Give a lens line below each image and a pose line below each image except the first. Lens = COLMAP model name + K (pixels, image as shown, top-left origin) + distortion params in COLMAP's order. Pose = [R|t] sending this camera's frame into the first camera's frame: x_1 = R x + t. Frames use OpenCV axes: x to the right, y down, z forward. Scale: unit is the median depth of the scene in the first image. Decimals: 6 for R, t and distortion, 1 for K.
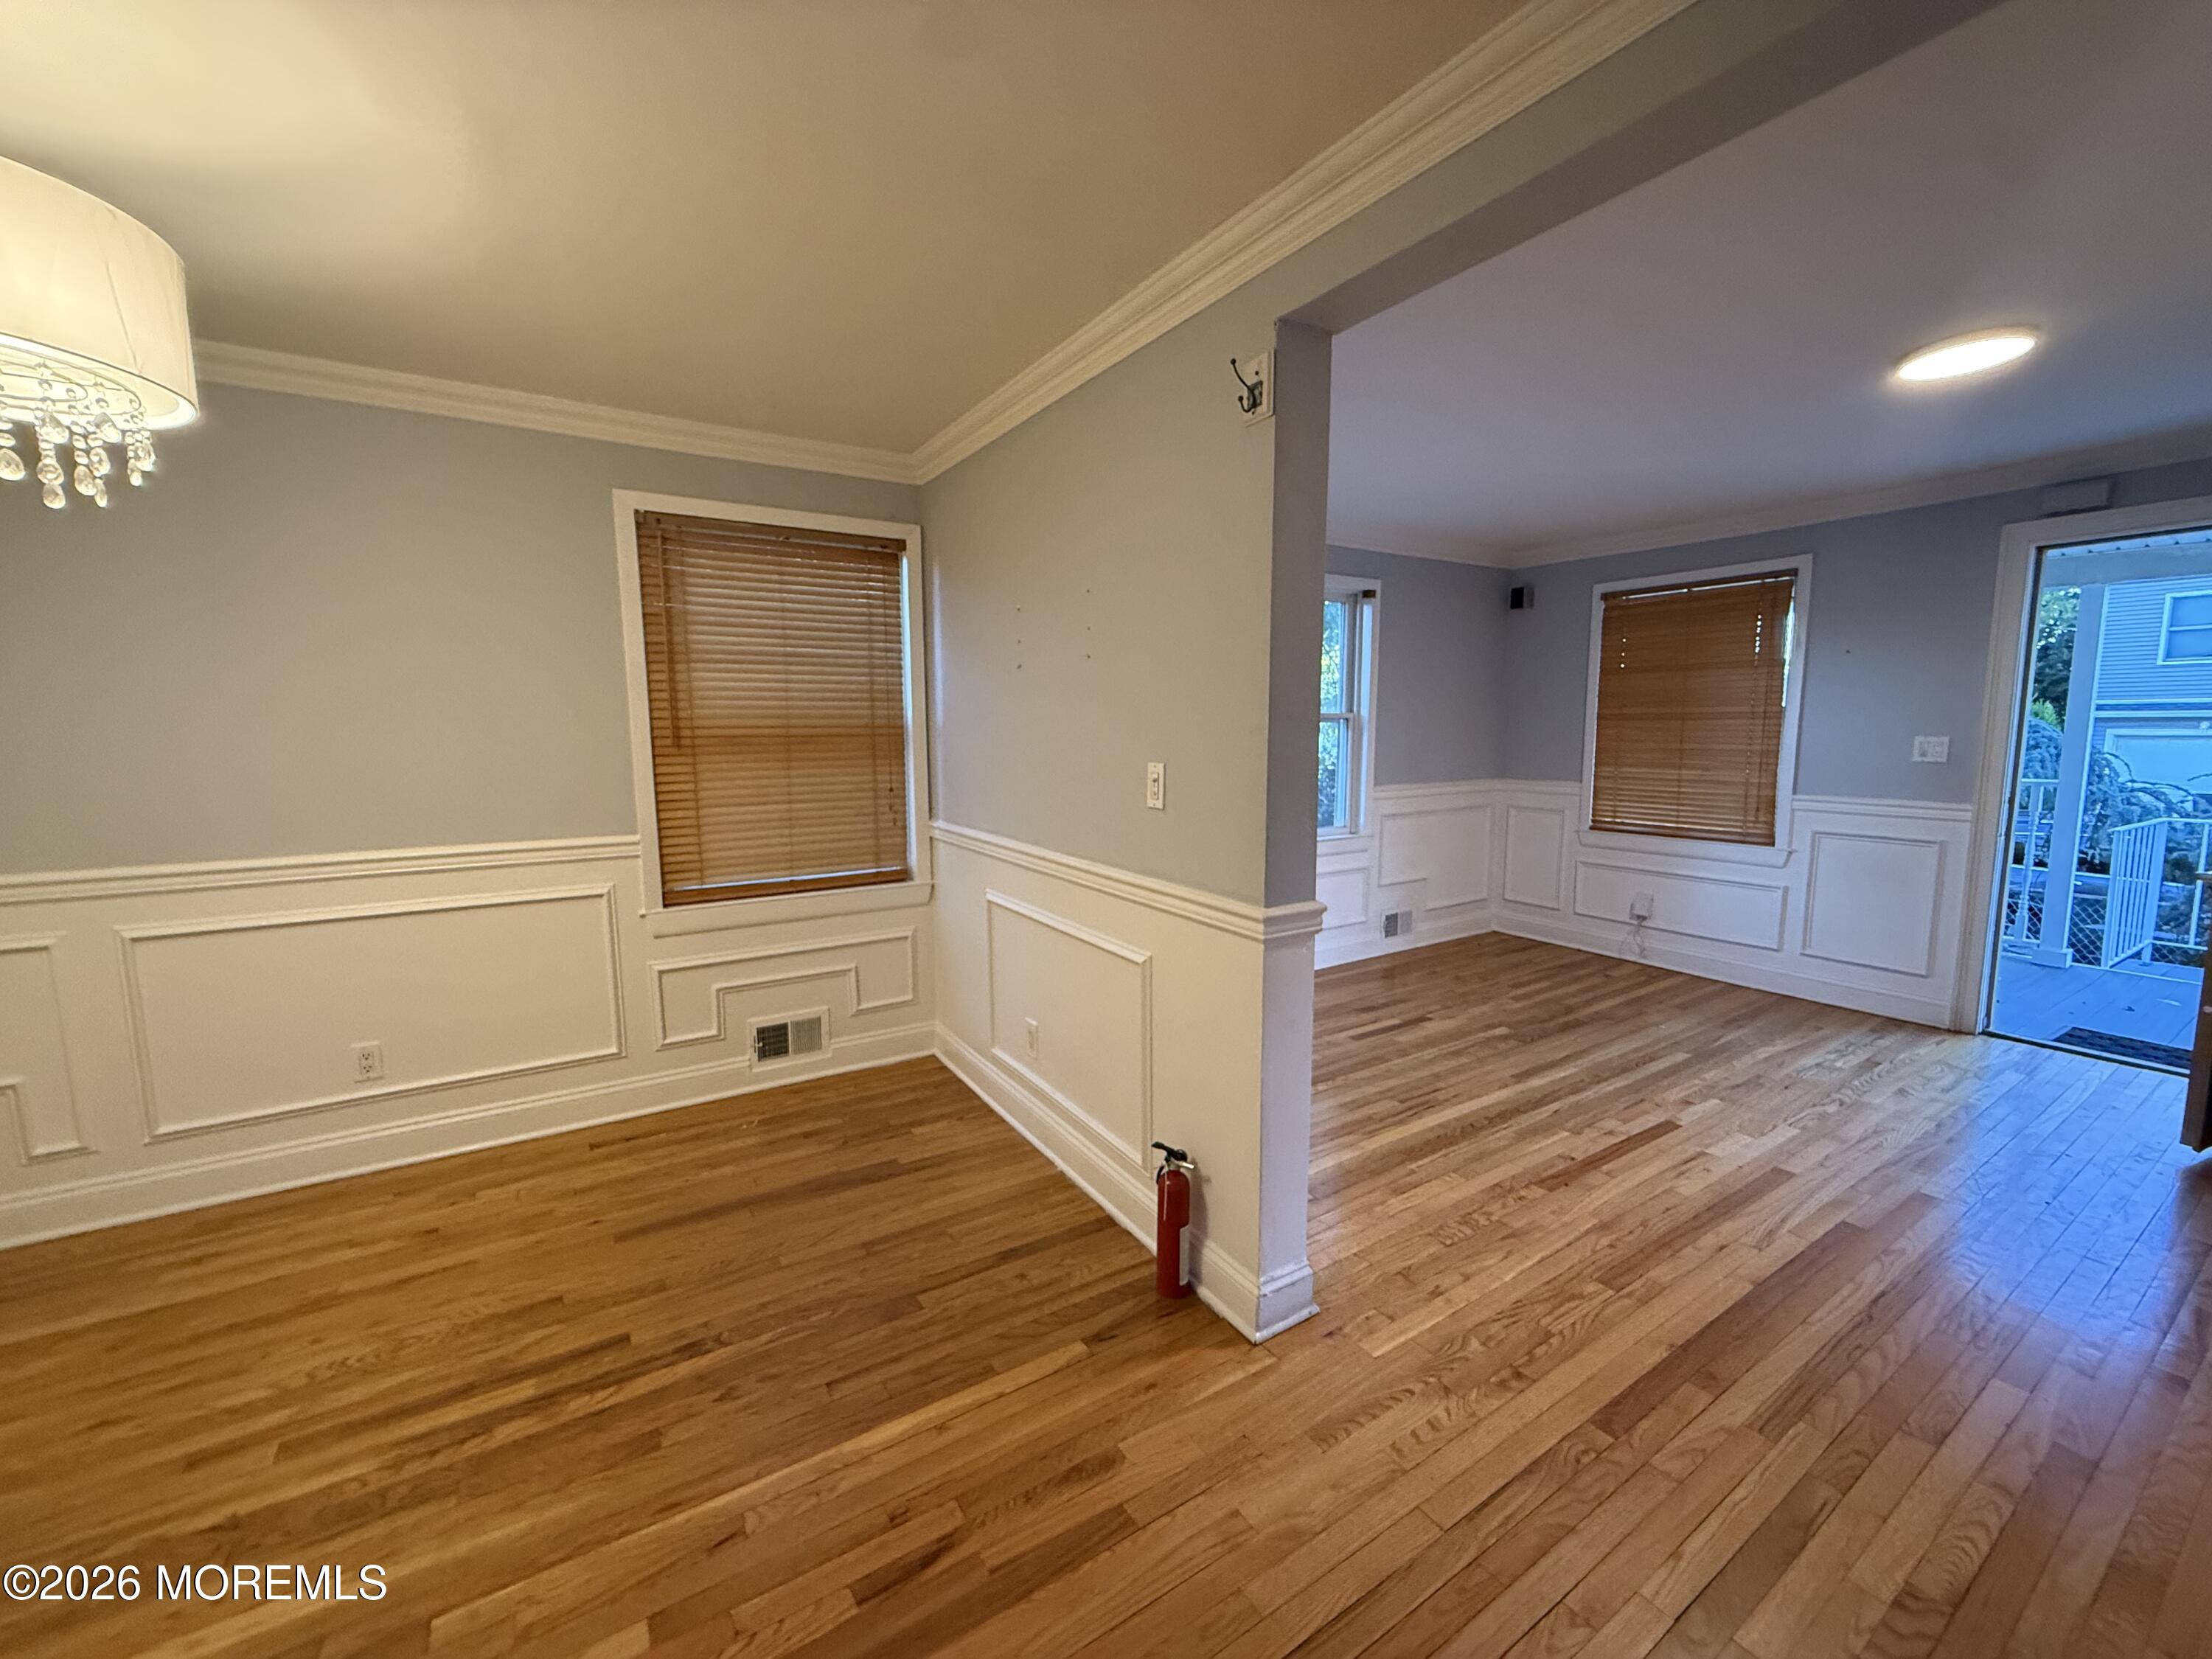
lens RADIAL K [[881.0, 0, 1104.4], [0, 881.0, 829.9], [0, 0, 1]] dist [0.000409, -0.000025]
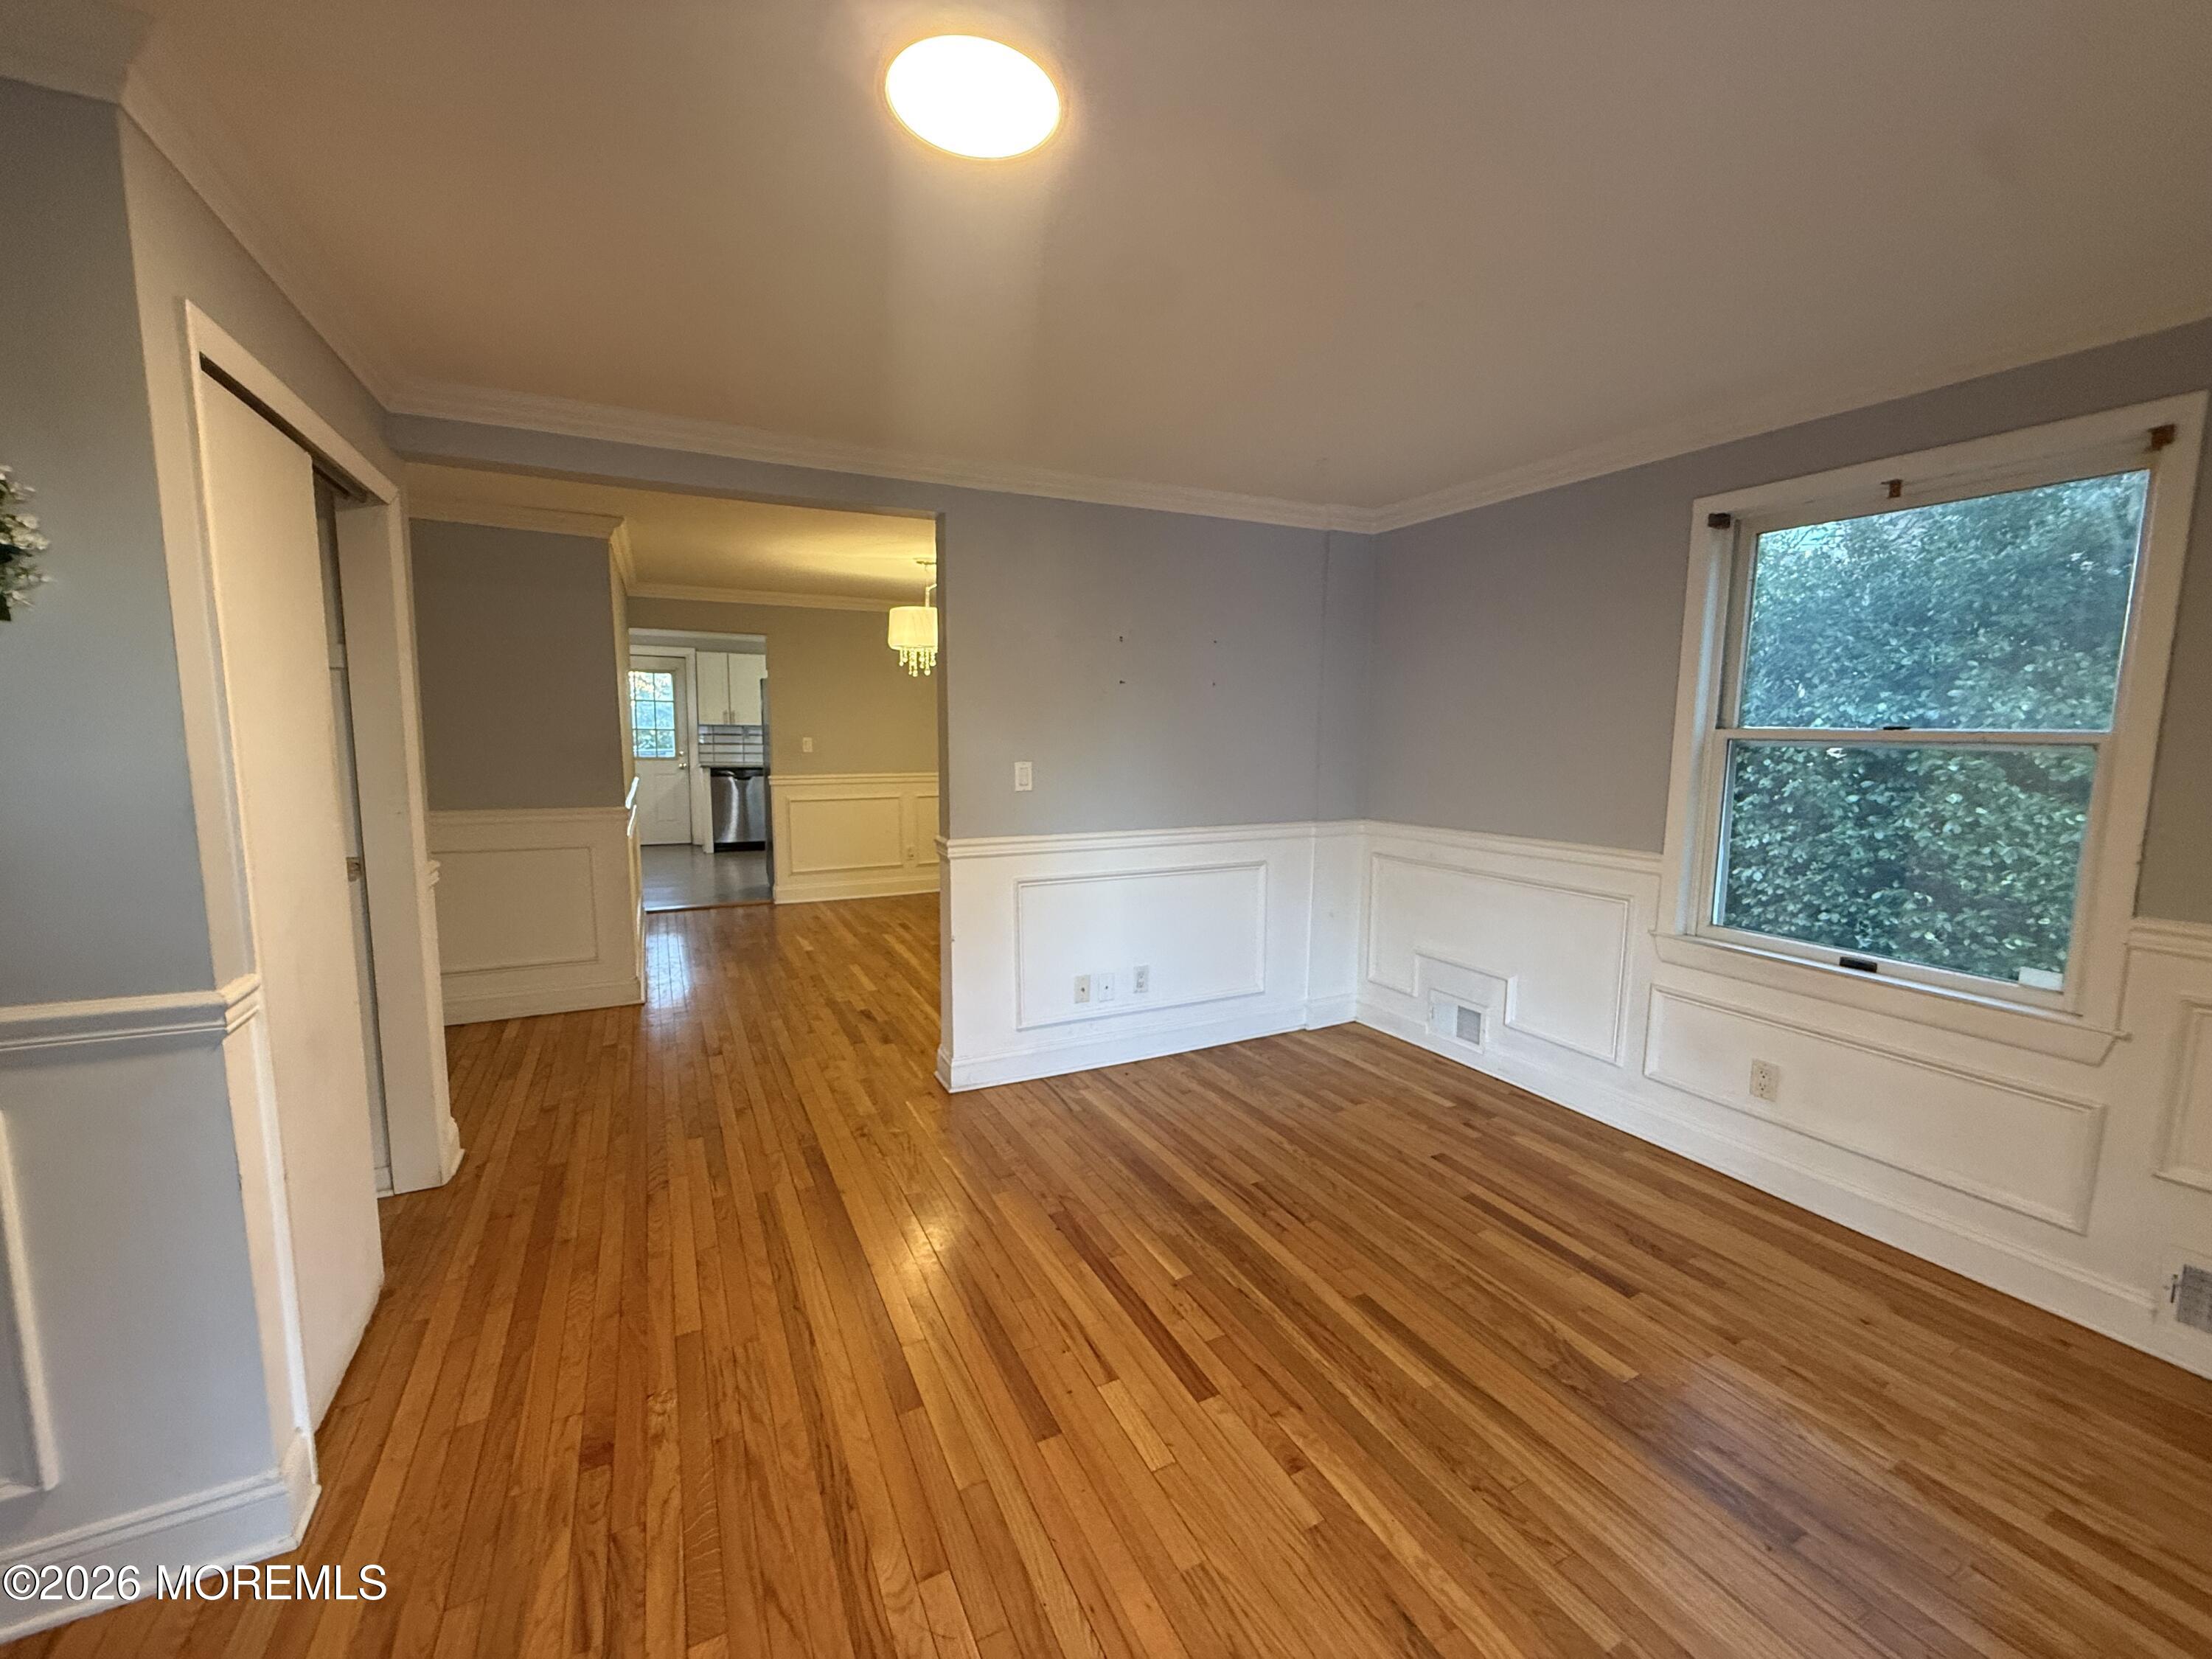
lens RADIAL K [[877.9, 0, 1100.1], [0, 877.9, 835.3], [0, 0, 1]] dist [-0.001517, -0.000789]
pose [[-0.098894, 0.129291, -0.986663, 1.205956], [-0.130339, 0.981298, 0.141652, -0.130895], [0.986525, 0.142609, -0.080193, 0.915060]]
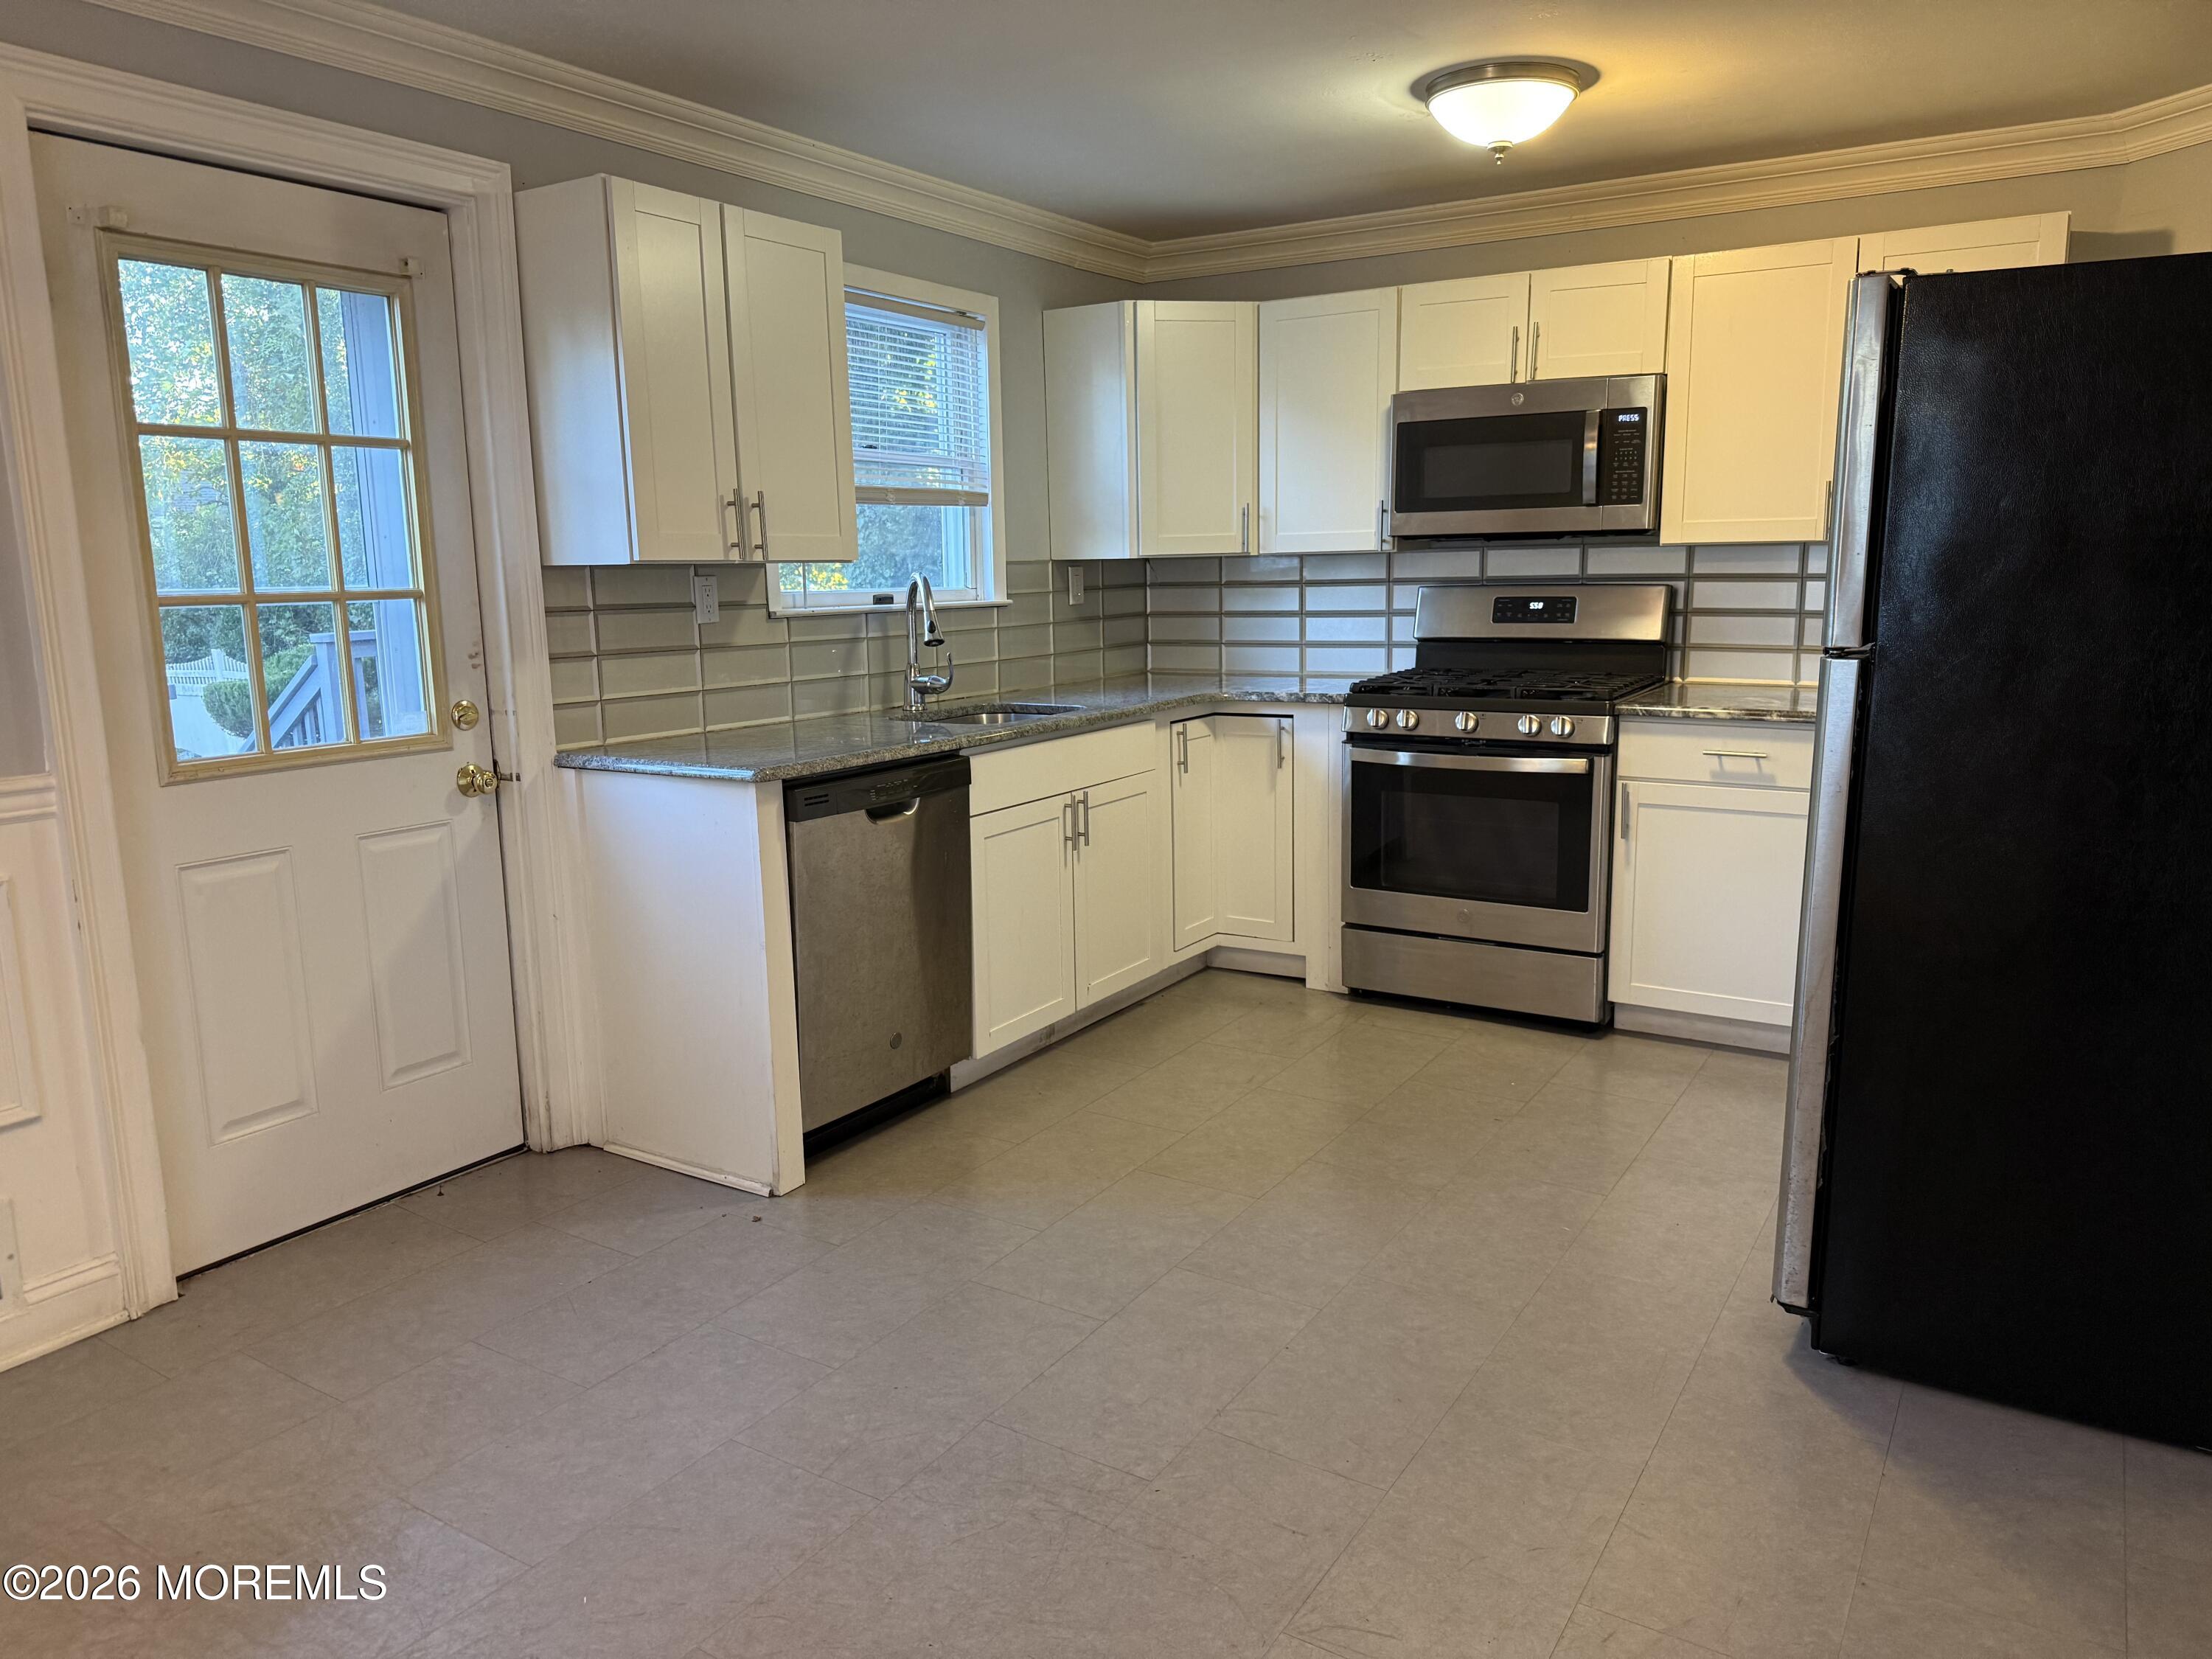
lens RADIAL K [[1544.9, 0, 1106.0], [0, 1544.9, 829.5], [0, 0, 1]] dist [0.105680, -0.131351]
pose [[0.440426, 0.159411, -0.883523, -0.599180], [-0.093196, 0.986911, 0.131608, 0.114436], [0.892939, 0.024378, 0.449518, -0.944126]]
